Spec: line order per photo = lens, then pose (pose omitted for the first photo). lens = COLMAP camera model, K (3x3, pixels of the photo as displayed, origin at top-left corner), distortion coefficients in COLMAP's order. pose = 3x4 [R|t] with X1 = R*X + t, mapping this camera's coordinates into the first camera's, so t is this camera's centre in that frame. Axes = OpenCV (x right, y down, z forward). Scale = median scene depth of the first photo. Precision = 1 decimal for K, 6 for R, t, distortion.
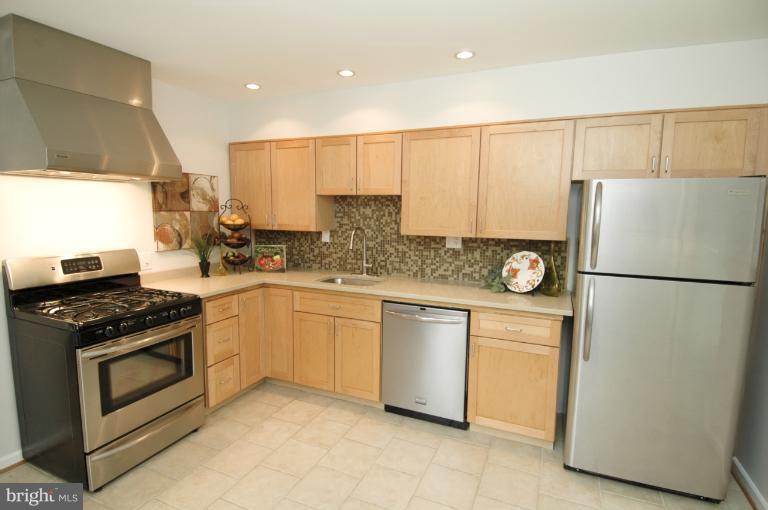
lens RADIAL K [[401.3, 0, 380.3], [0, 401.3, 255.9], [0, 0, 1]] dist [0.064182, -0.062594]
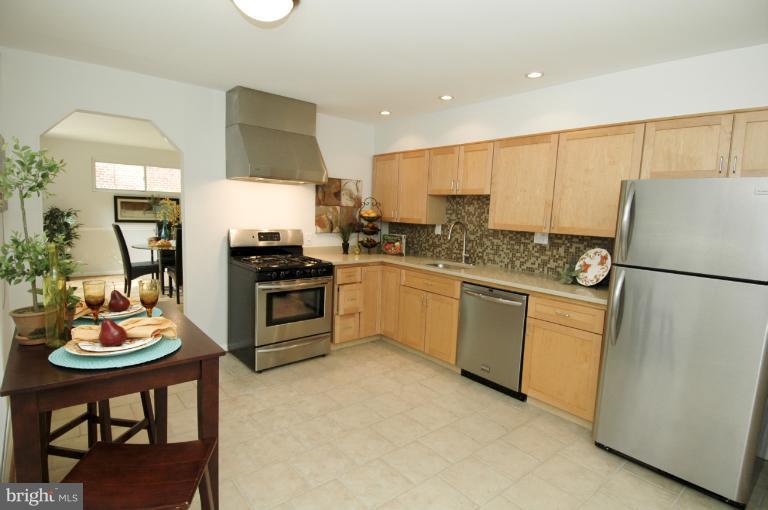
lens RADIAL K [[401.3, 0, 380.3], [0, 401.3, 255.9], [0, 0, 1]] dist [0.064182, -0.062594]
pose [[0.897505, 0.074215, -0.434714, 0.272302], [-0.079137, 0.996841, 0.006798, 0.040864], [0.433845, 0.028300, 0.900543, -0.178713]]
